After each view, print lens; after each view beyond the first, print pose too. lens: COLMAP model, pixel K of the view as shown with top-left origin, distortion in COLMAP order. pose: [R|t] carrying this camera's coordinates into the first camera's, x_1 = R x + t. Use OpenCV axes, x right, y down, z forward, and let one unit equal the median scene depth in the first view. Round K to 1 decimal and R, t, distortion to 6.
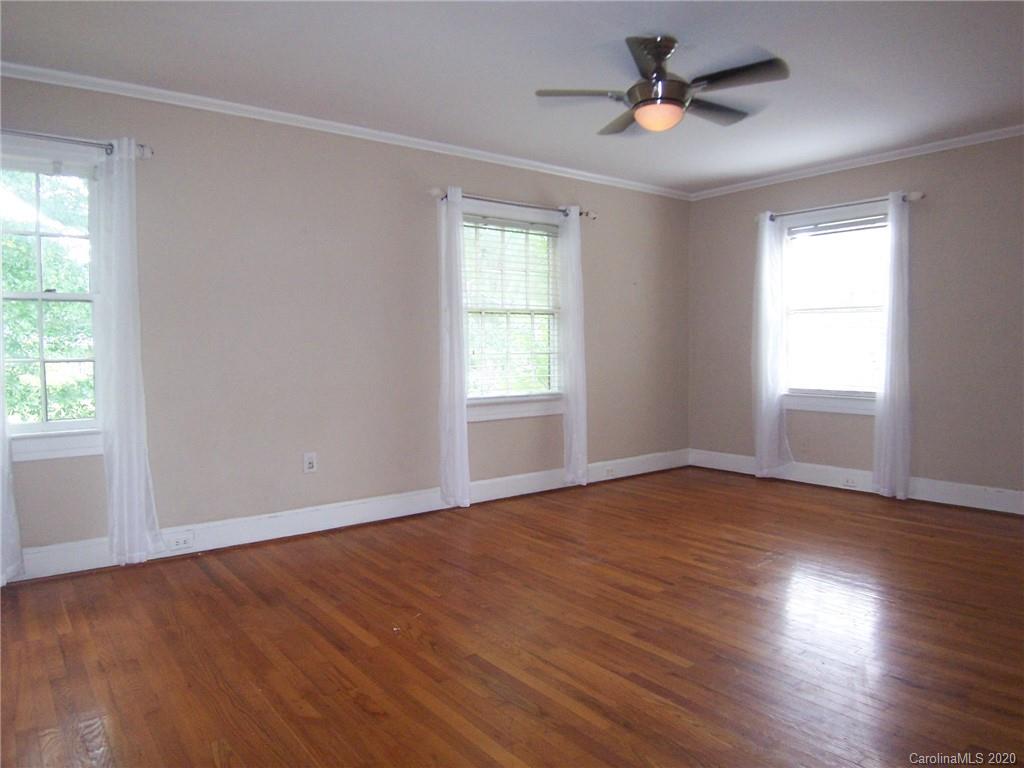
lens RADIAL K [[698.2, 0, 500.2], [0, 698.2, 384.6], [0, 0, 1]] dist [-0.001870, -0.003310]
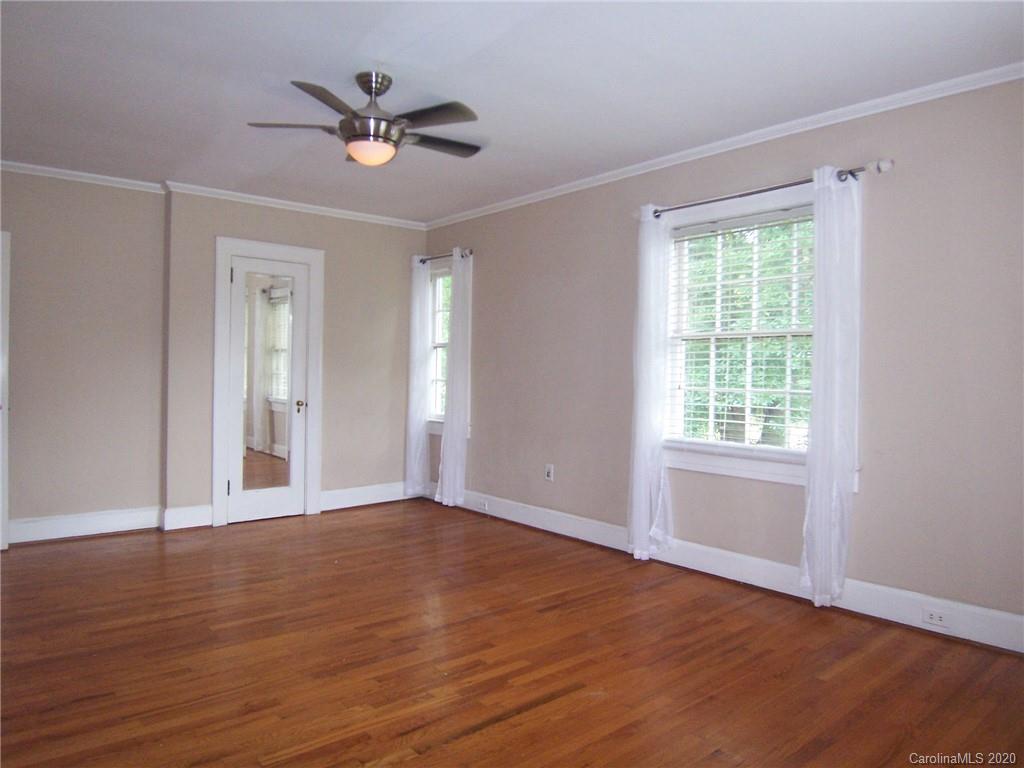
lens RADIAL K [[692.6, 0, 511.7], [0, 692.6, 358.0], [0, 0, 1]] dist [-0.001749, -0.001174]
pose [[0.039322, -0.014360, -0.999123, 0.962287], [-0.075667, 0.996983, -0.017307, -0.061804], [0.996357, 0.076282, 0.038117, 0.908047]]
